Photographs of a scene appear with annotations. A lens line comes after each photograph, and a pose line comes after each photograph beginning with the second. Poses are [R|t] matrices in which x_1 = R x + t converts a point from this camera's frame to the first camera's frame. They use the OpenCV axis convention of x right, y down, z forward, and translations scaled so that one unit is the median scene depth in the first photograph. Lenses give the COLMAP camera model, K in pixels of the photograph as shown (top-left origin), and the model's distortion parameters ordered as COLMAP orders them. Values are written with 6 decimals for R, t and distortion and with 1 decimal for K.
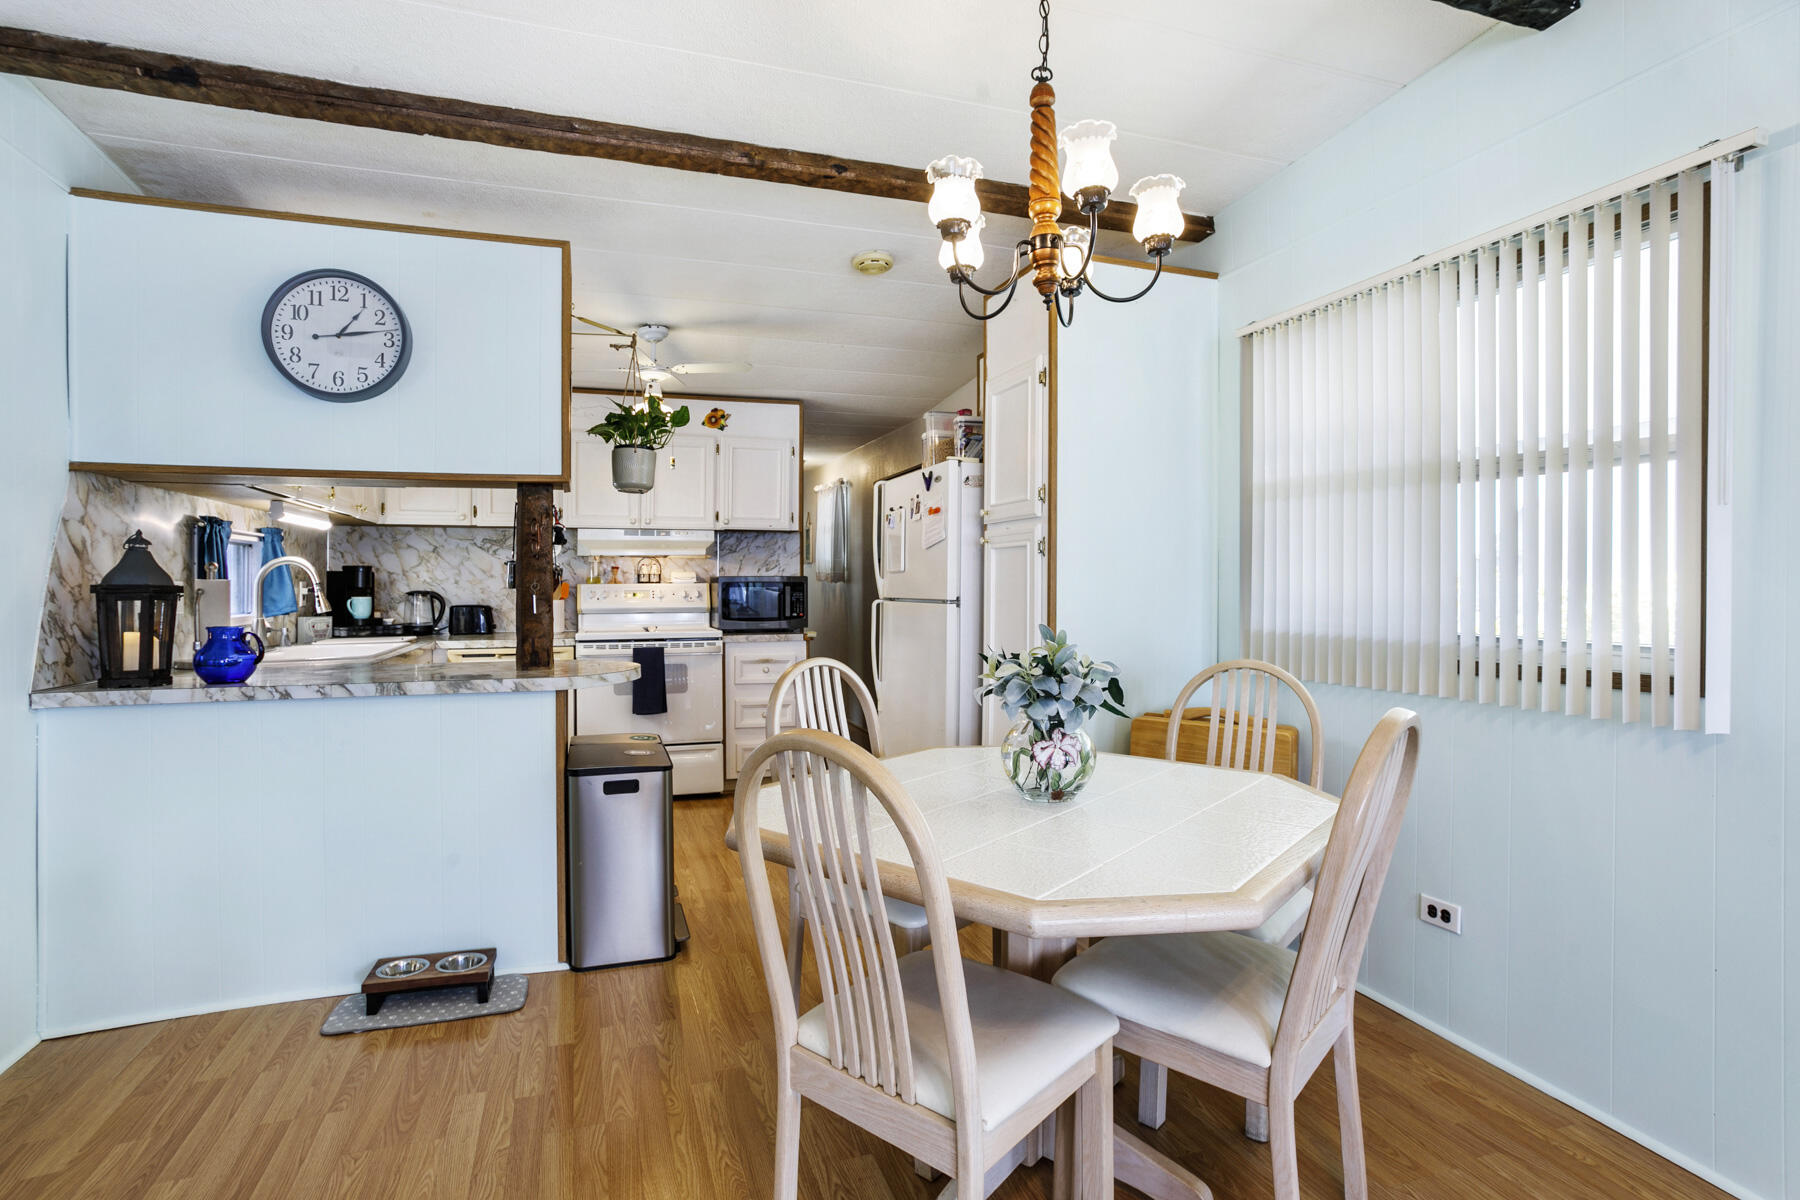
lens RADIAL K [[894.4, 0, 868.8], [0, 894.4, 578.6], [0, 0, 1]] dist [-0.043246, 0.028883]
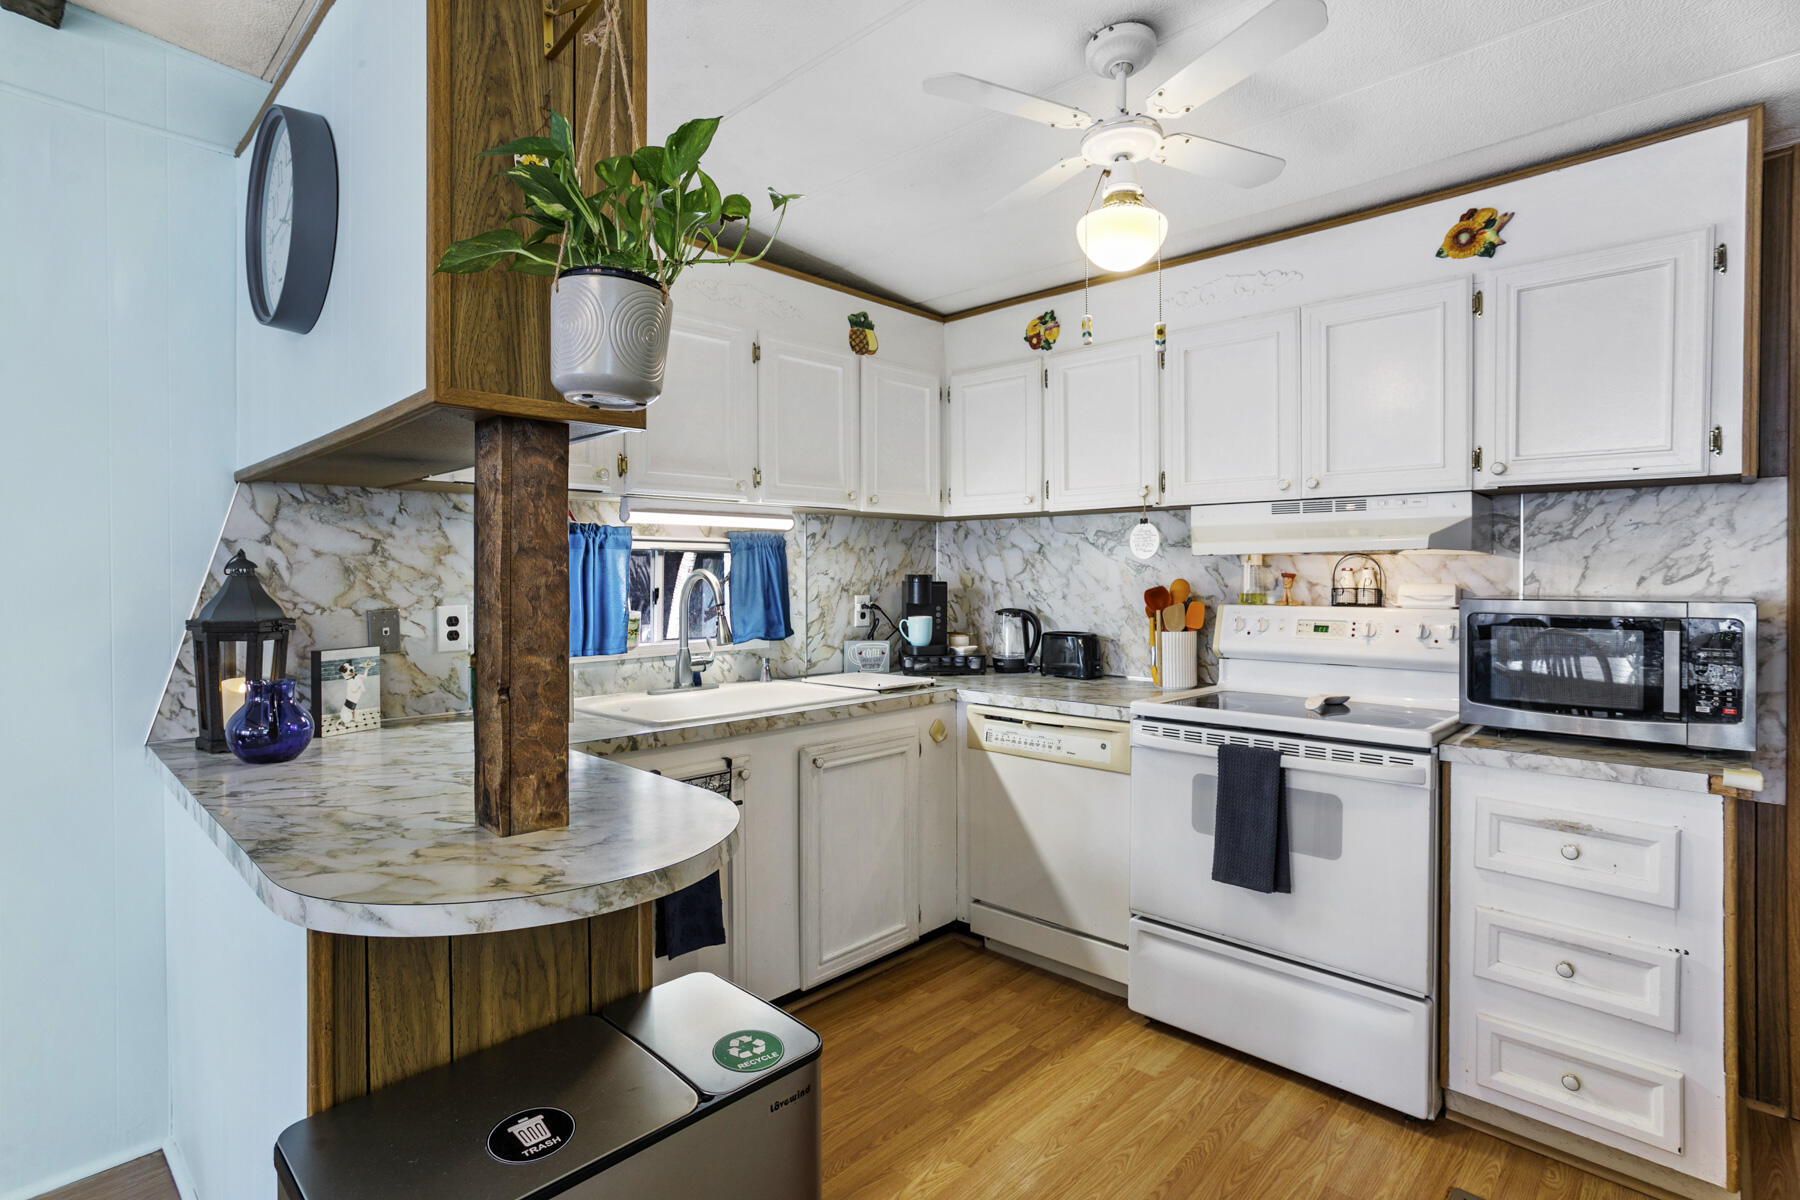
lens RADIAL K [[894.4, 0, 890.7], [0, 894.4, 575.1], [0, 0, 1]] dist [-0.043246, 0.028883]
pose [[0.478352, 0.003978, -0.878159, 0.117754], [0.003668, 0.999972, 0.006527, -0.028580], [0.878161, -0.006343, 0.478324, 0.915704]]
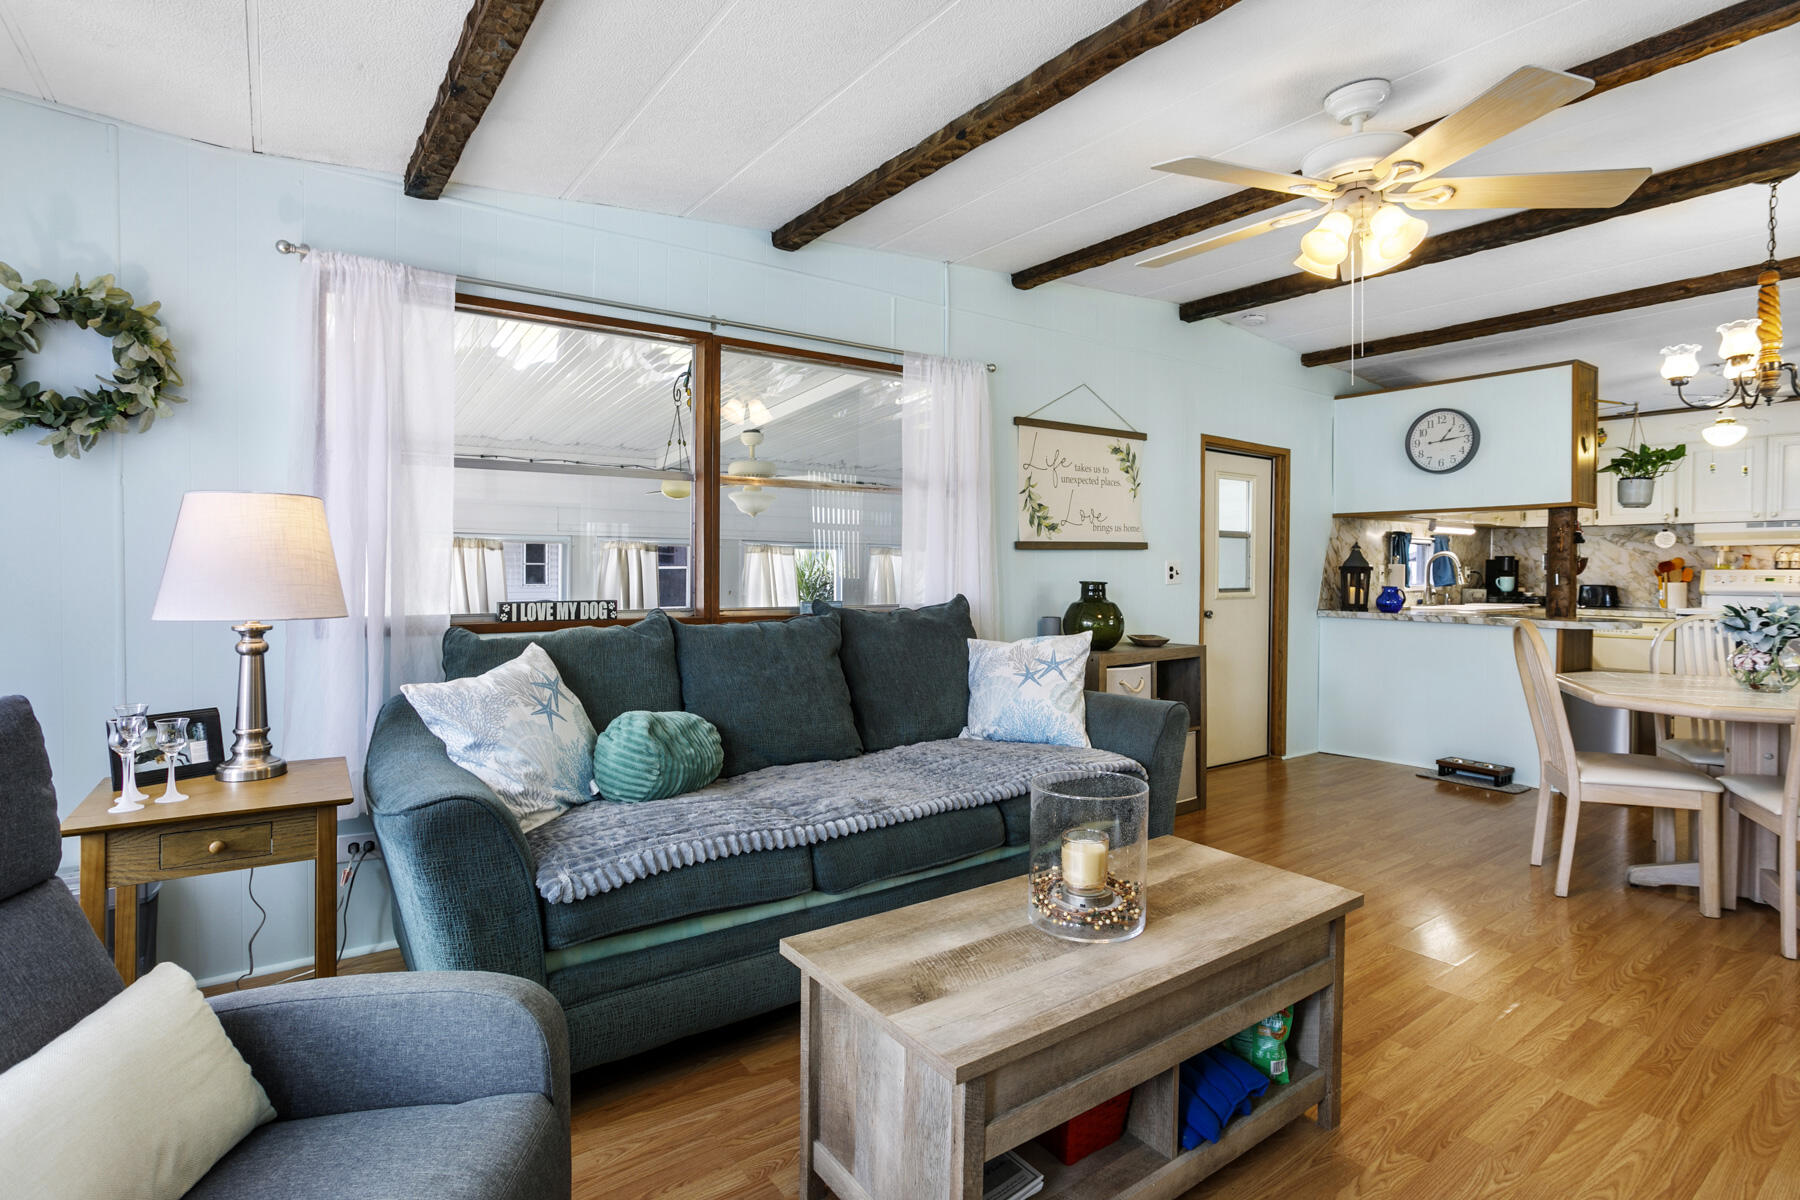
lens RADIAL K [[894.4, 0, 881.5], [0, 894.4, 577.1], [0, 0, 1]] dist [-0.043246, 0.028883]
pose [[0.307247, 0.014715, -0.951516, 0.768856], [-0.003787, 0.999891, 0.014241, 0.005948], [0.951622, -0.000773, 0.307269, -0.686707]]
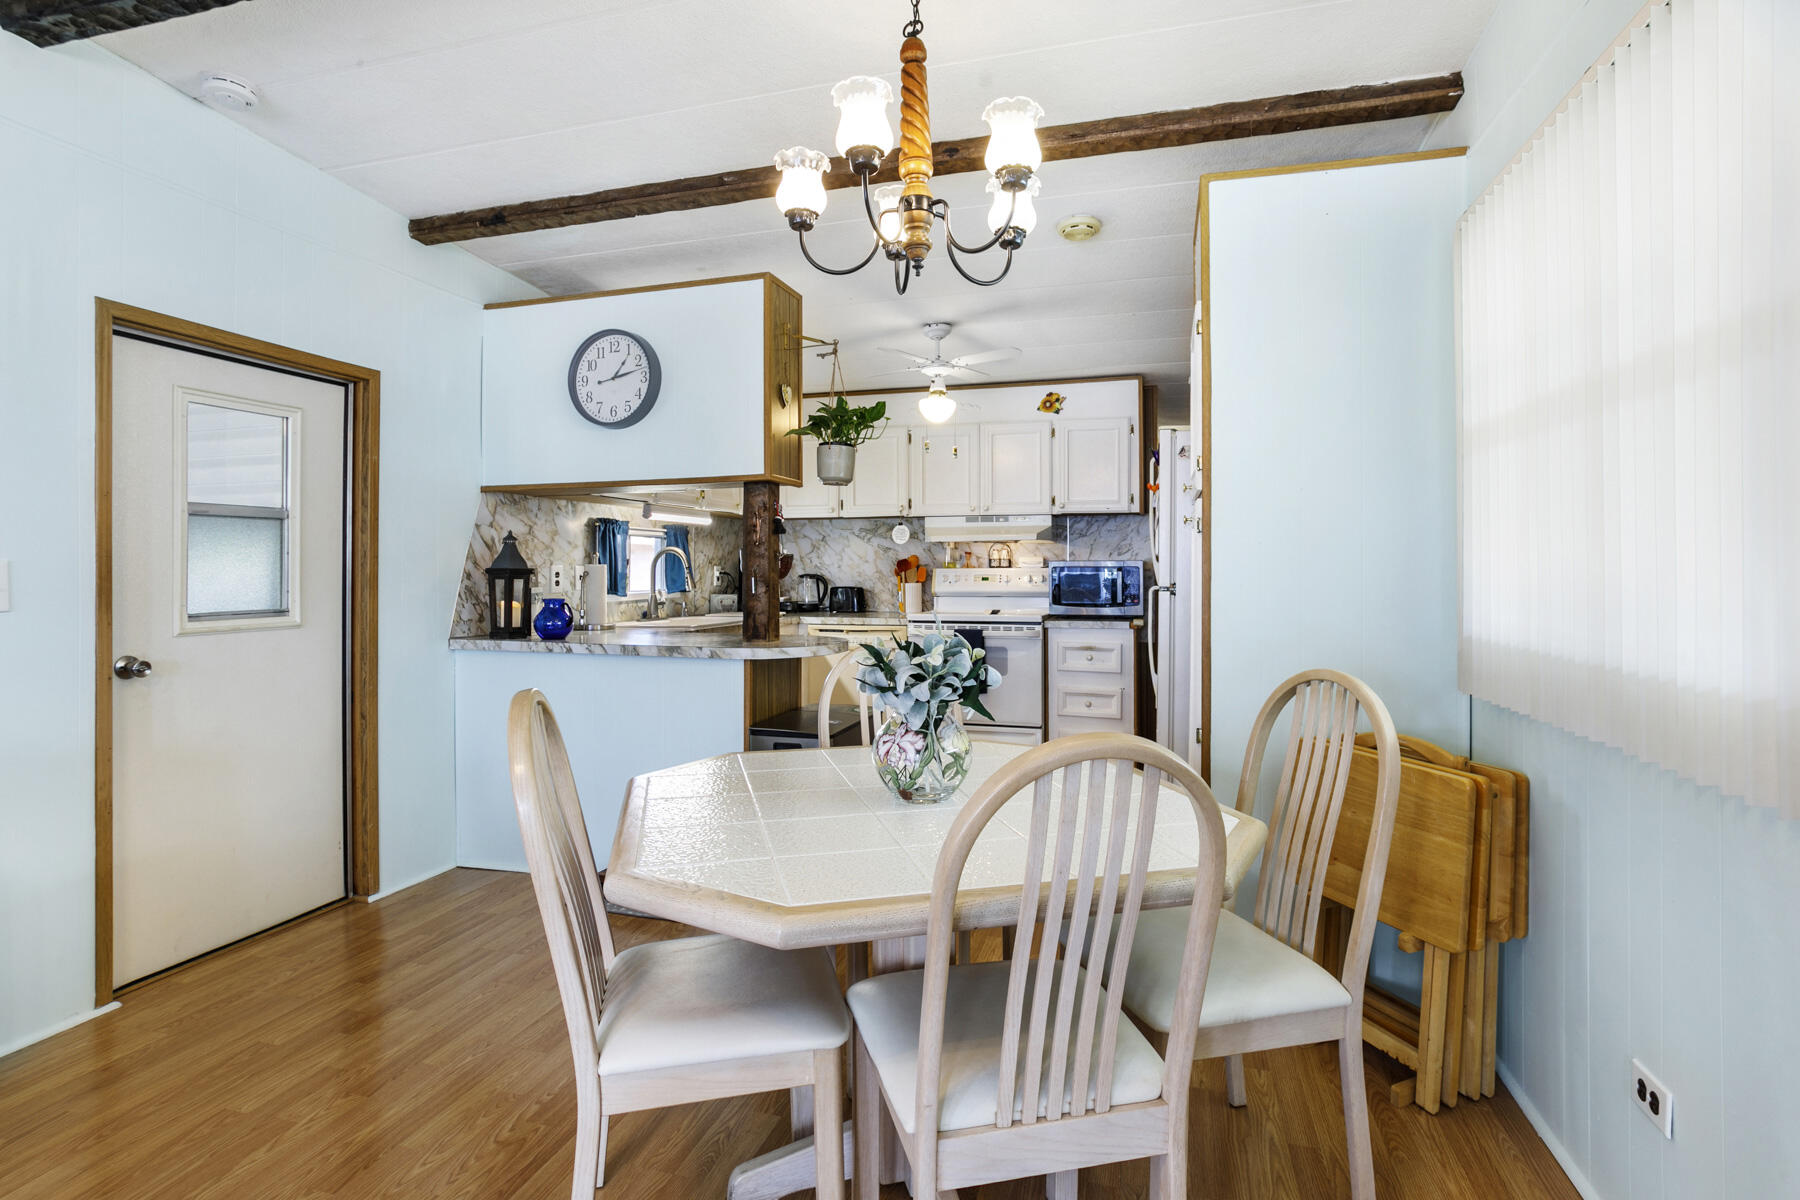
lens RADIAL K [[894.4, 0, 880.1], [0, 894.4, 550.4], [0, 0, 1]] dist [-0.043246, 0.028883]
pose [[0.817620, -0.010668, -0.575659, 0.412616], [0.002174, 0.999878, -0.015442, 0.001419], [0.575754, 0.011374, 0.817544, 0.124258]]
